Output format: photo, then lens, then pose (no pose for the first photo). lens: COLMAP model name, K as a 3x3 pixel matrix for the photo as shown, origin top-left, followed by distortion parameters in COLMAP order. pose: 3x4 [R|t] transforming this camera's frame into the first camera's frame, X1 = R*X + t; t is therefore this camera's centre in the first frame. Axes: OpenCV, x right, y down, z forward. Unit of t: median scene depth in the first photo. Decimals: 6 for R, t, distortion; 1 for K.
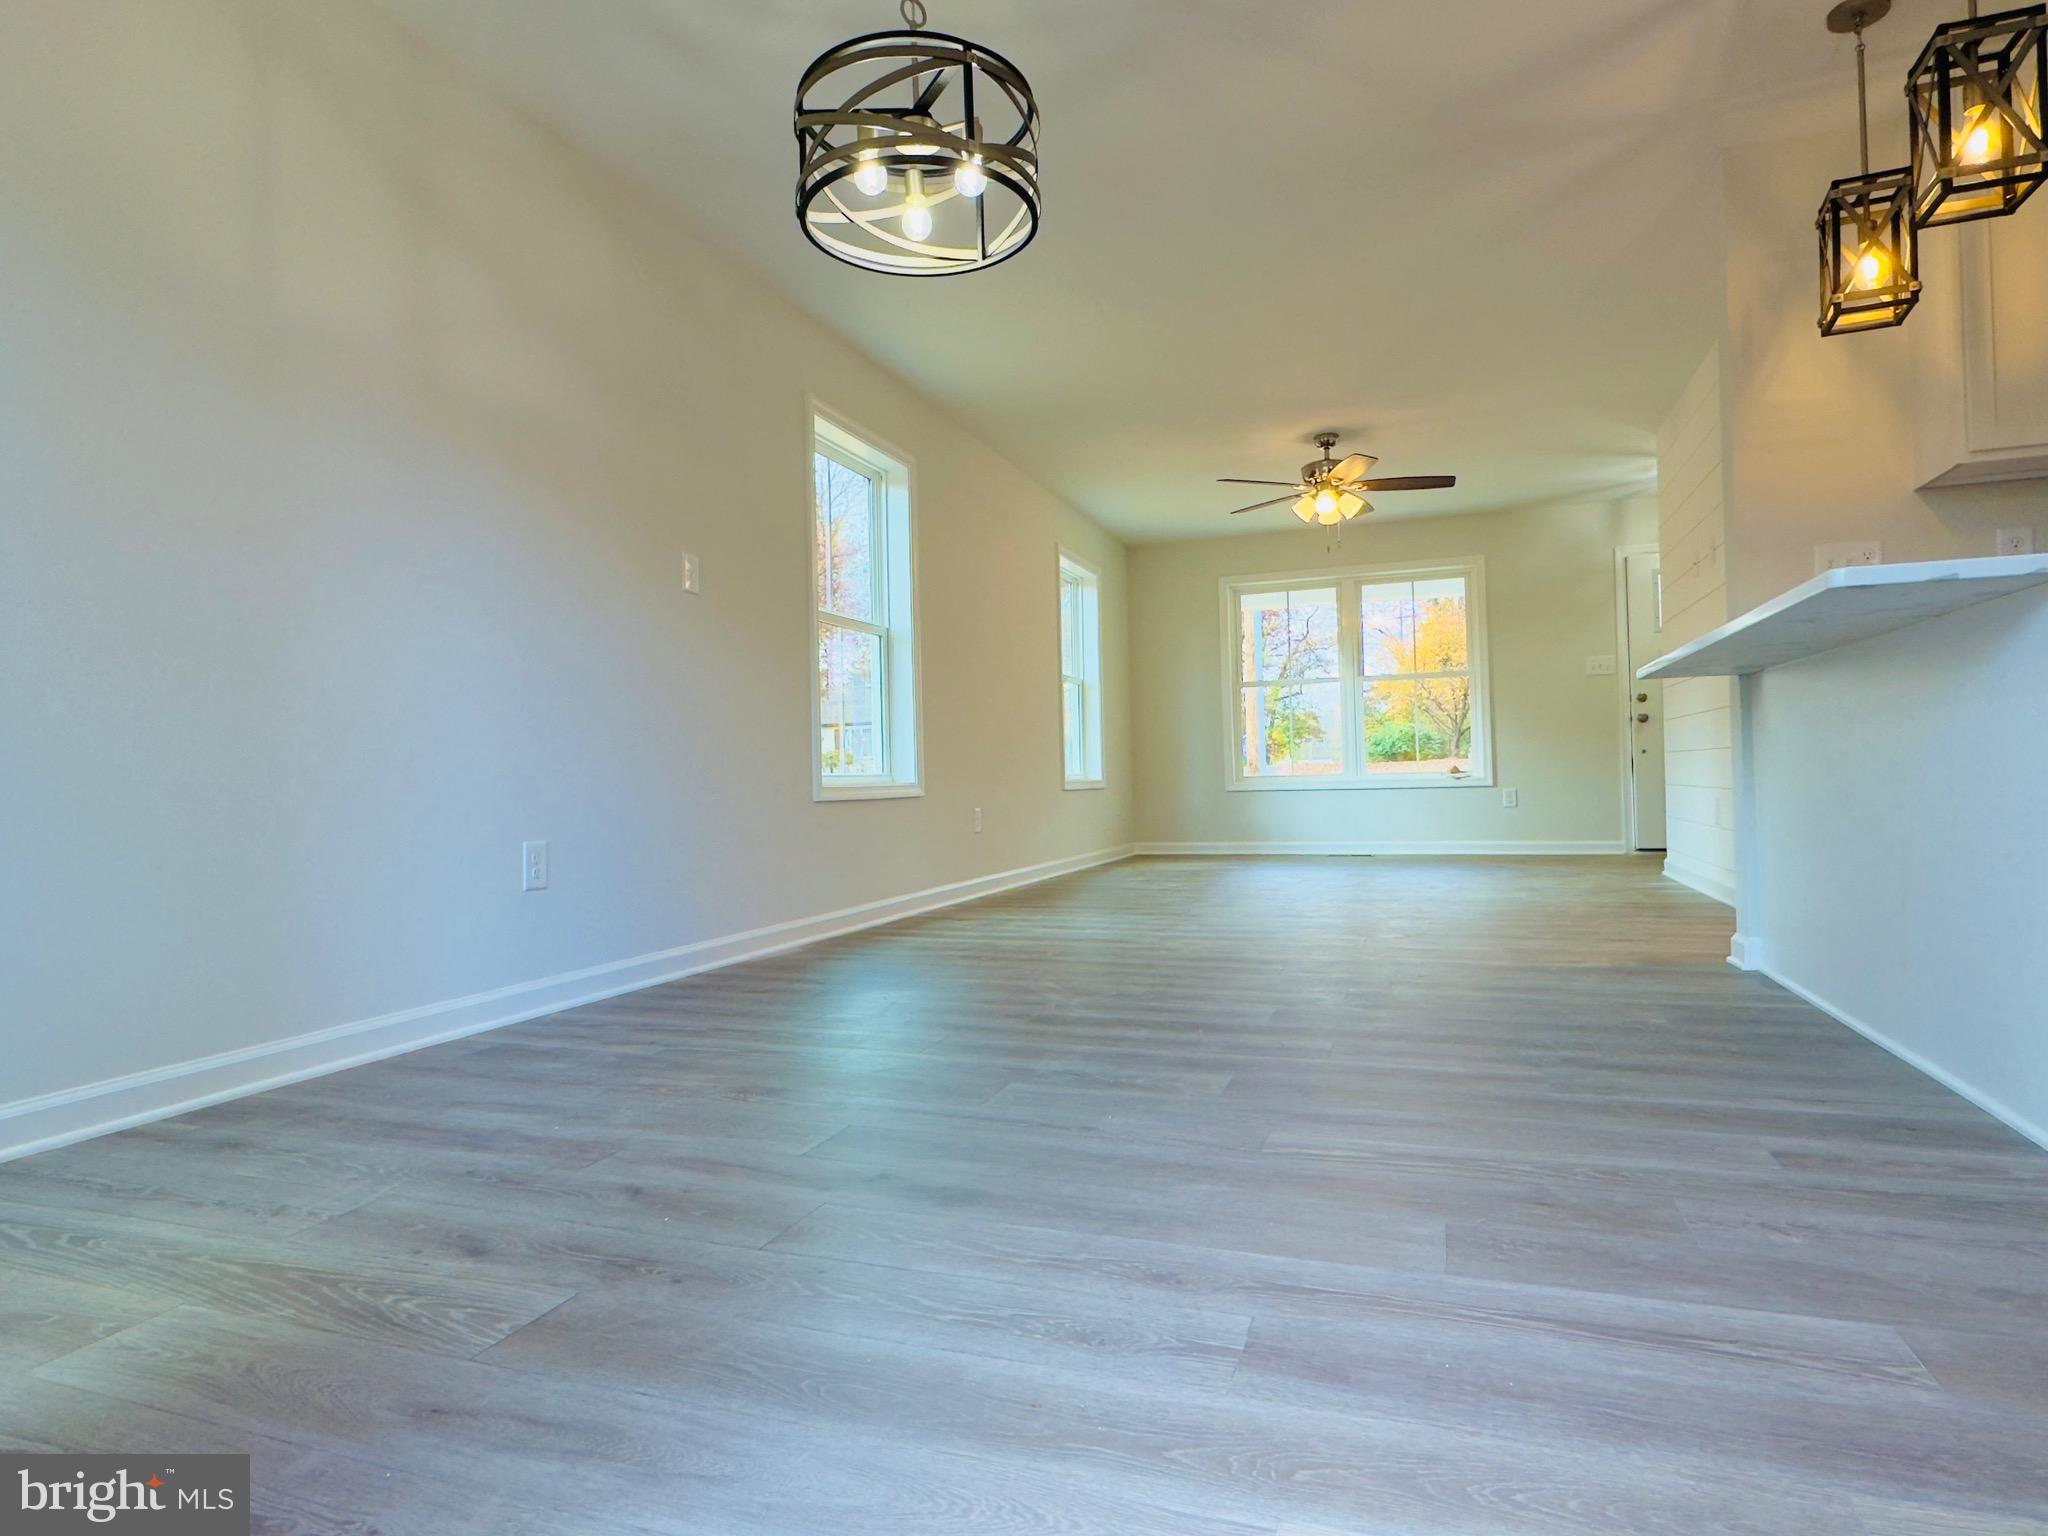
lens RADIAL K [[1151.1, 0, 1024.0], [0, 1151.1, 768.0], [0, 0, 1]] dist [-0.002744, -0.001403]
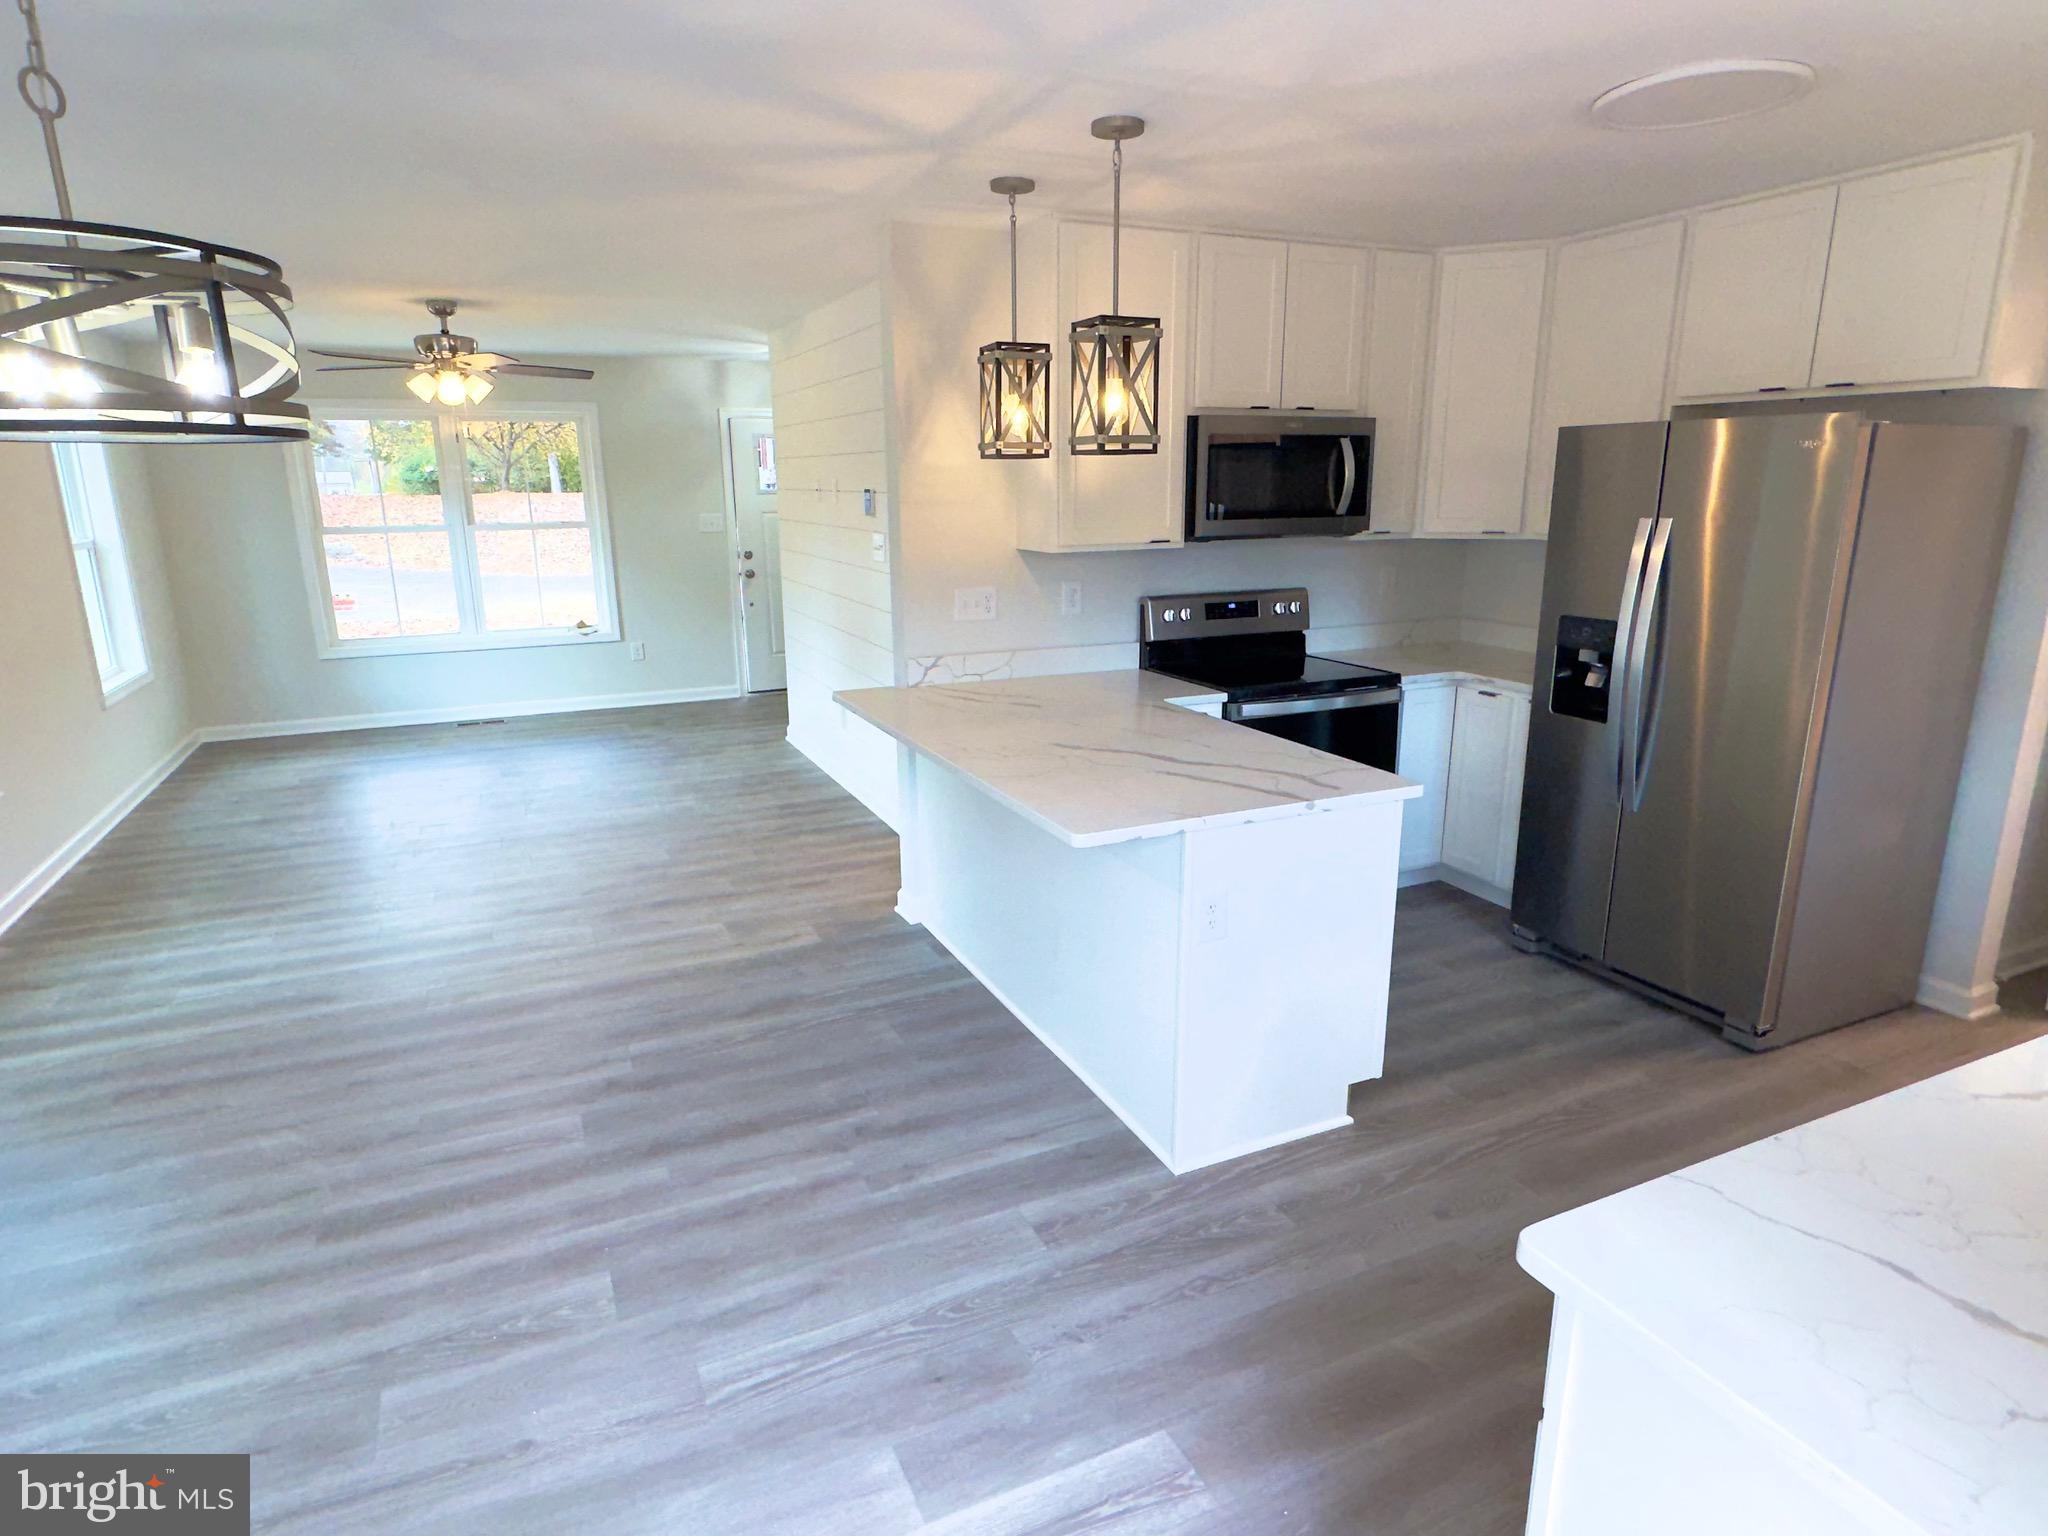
lens RADIAL K [[1151.1, 0, 1024.0], [0, 1151.1, 768.0], [0, 0, 1]] dist [-0.002744, -0.001403]
pose [[0.711613, -0.153399, 0.685621, -0.166089], [-0.015991, 0.972084, 0.234088, -0.362755], [-0.702390, -0.177544, 0.689294, 0.076167]]
